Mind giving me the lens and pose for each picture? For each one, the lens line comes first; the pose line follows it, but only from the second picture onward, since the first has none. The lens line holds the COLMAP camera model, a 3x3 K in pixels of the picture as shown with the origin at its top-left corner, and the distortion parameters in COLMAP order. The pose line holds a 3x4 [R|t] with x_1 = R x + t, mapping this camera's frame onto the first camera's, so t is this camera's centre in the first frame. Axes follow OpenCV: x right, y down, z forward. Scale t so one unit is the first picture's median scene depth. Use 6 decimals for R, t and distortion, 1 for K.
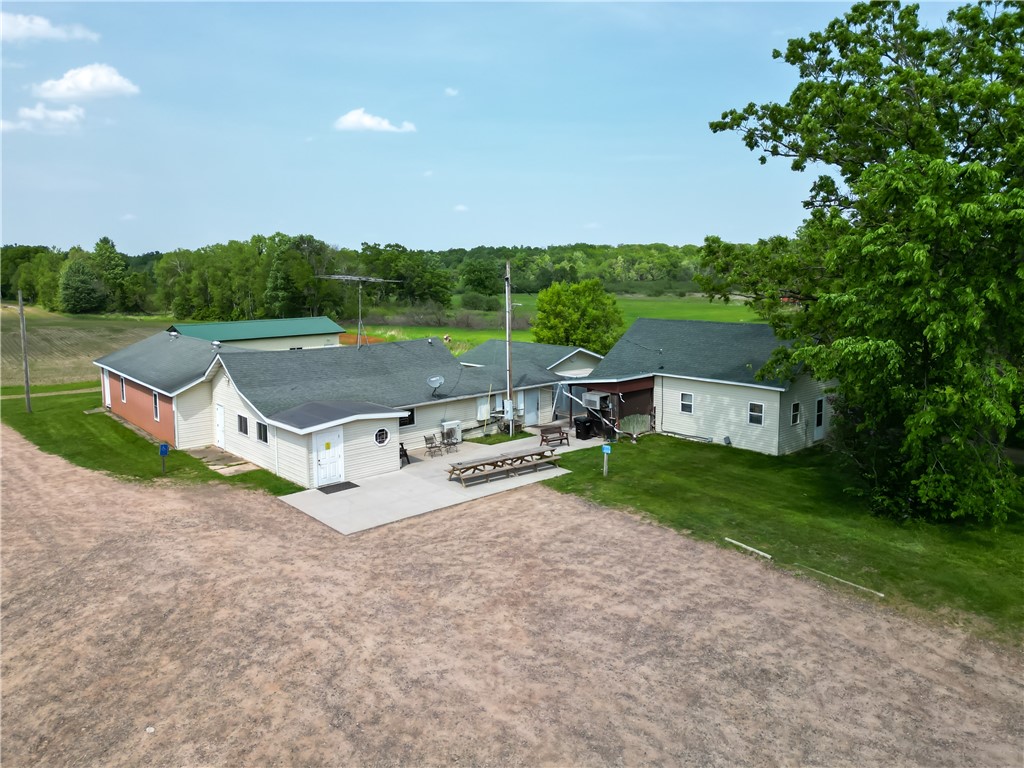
lens RADIAL K [[727.9, 0, 507.5], [0, 727.9, 377.4], [0, 0, 1]] dist [0.074439, -0.071404]
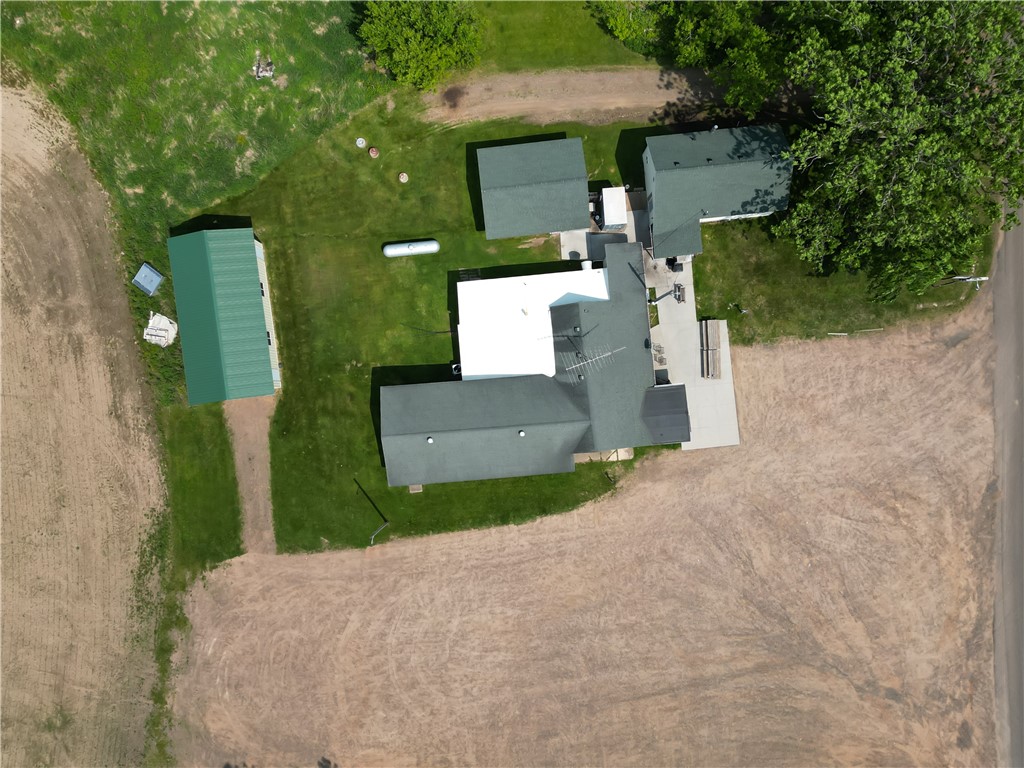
lens RADIAL K [[727.9, 0, 507.5], [0, 727.9, 377.4], [0, 0, 1]] dist [0.074439, -0.071404]
pose [[0.585363, -0.810560, 0.018495, -0.489304], [0.112114, 0.103516, 0.988289, -2.185490], [-0.802982, -0.576434, 0.151469, 1.219069]]
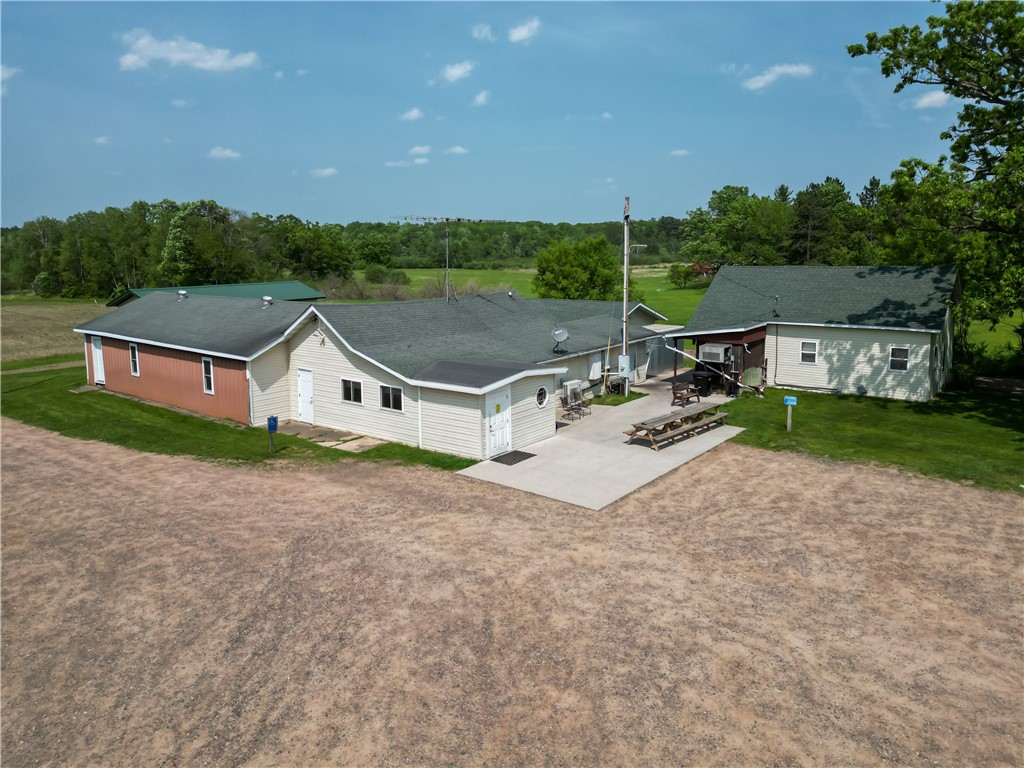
lens RADIAL K [[728.5, 0, 514.5], [0, 728.5, 366.8], [0, 0, 1]] dist [0.082626, -0.086659]
pose [[0.982610, -0.033068, 0.182714, -0.391014], [0.030499, 0.999393, 0.016857, 0.034610], [-0.183160, -0.010991, 0.983022, 0.194338]]
